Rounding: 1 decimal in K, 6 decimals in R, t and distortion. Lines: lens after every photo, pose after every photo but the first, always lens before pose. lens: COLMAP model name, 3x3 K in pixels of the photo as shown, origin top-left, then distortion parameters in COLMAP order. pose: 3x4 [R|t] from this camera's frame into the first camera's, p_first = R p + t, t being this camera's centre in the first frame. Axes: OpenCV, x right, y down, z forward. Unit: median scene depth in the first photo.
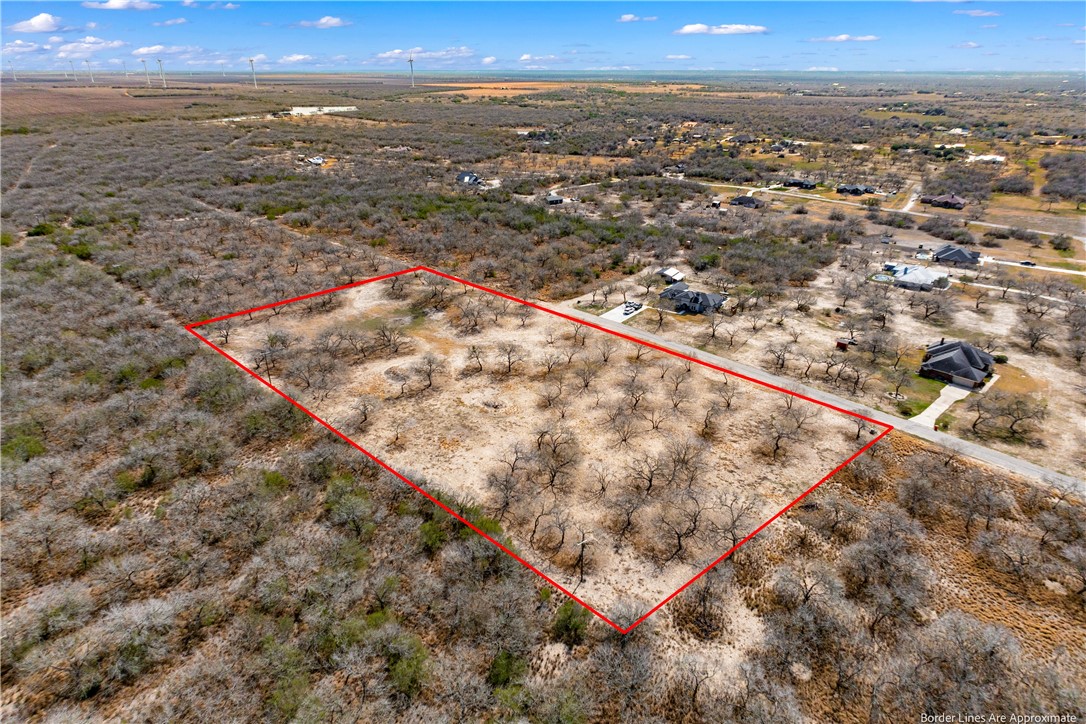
lens RADIAL K [[654.4, 0, 540.6], [0, 654.4, 331.4], [0, 0, 1]] dist [0.000212, -0.001589]
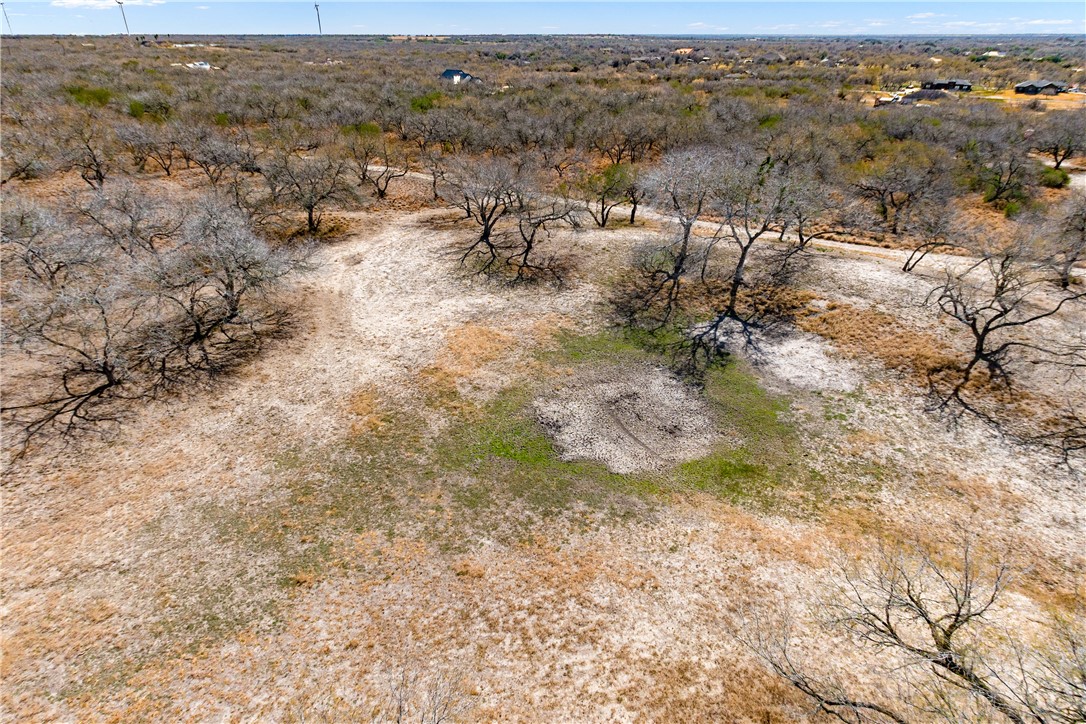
lens RADIAL K [[654.4, 0, 540.6], [0, 654.4, 331.4], [0, 0, 1]] dist [0.000212, -0.001589]
pose [[0.991220, -0.053997, 0.120692, -0.266872], [0.049304, 0.997919, 0.041545, -0.046215], [-0.122684, -0.035230, 0.991820, 0.837218]]
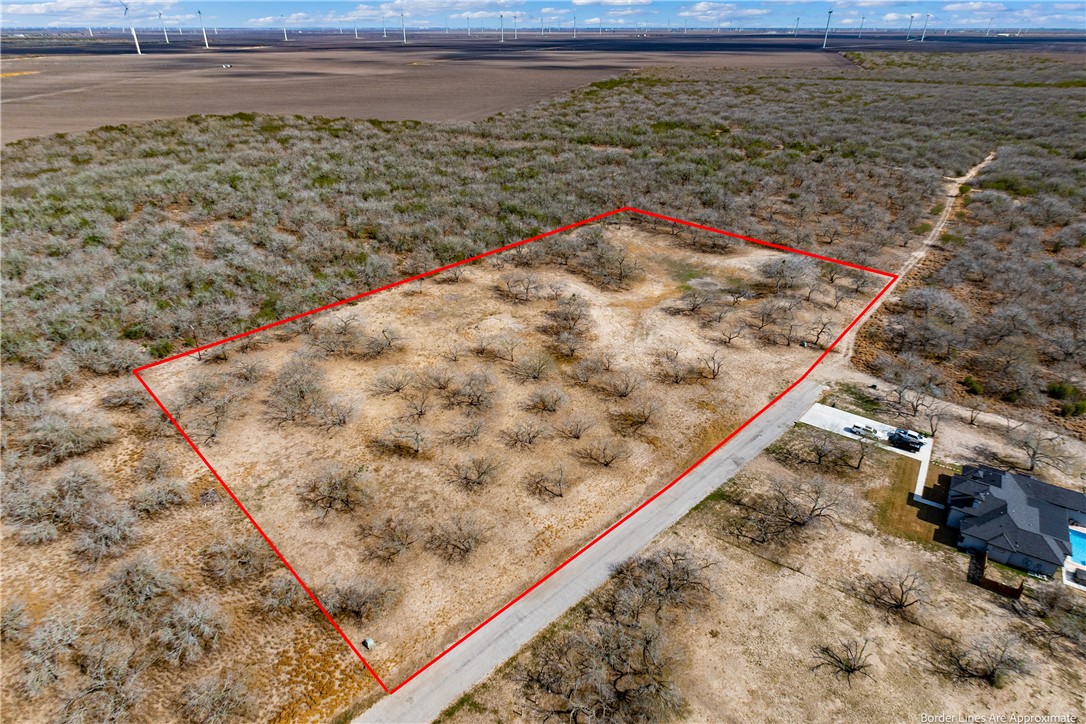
lens RADIAL K [[637.9, 0, 540.7], [0, 637.9, 364.0], [0, 0, 1]] dist [0.007147, -0.001830]
pose [[0.021895, 0.466509, -0.884245, 0.599840], [-0.373334, 0.824292, 0.425635, -0.212010], [0.927439, 0.320799, 0.192211, 0.667183]]
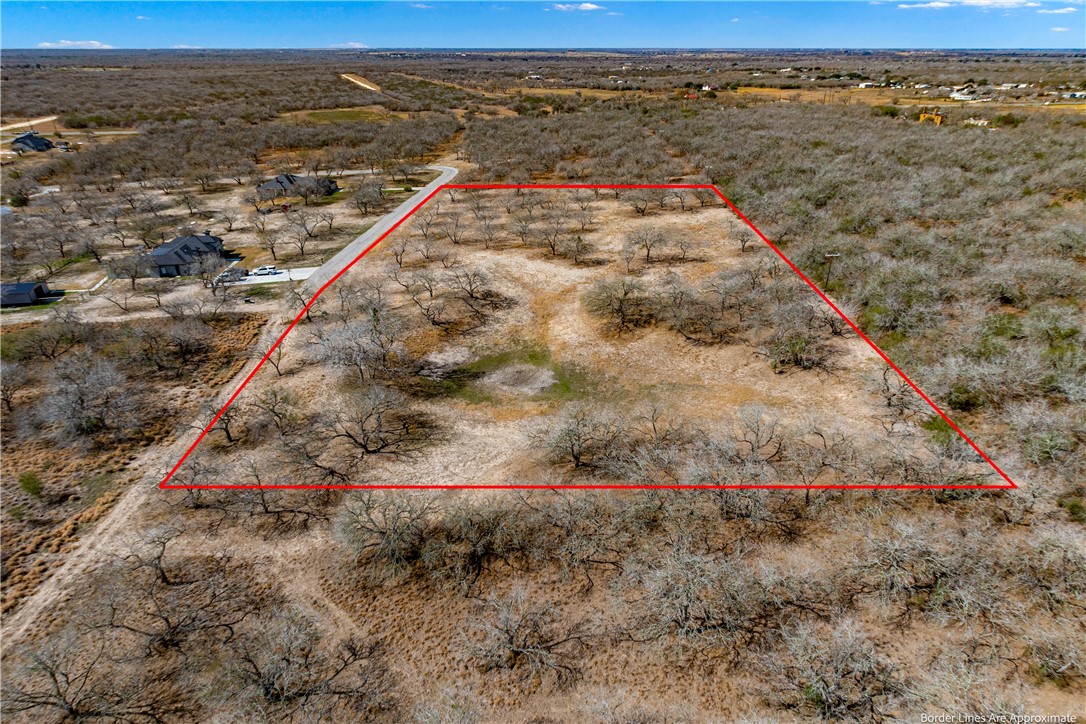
lens RADIAL K [[637.9, 0, 540.7], [0, 637.9, 364.0], [0, 0, 1]] dist [0.007147, -0.001830]
pose [[-0.660512, -0.332935, 0.672962, -0.535443], [0.282514, 0.720229, 0.633606, -0.307684], [-0.695636, 0.608626, -0.381661, 1.169456]]
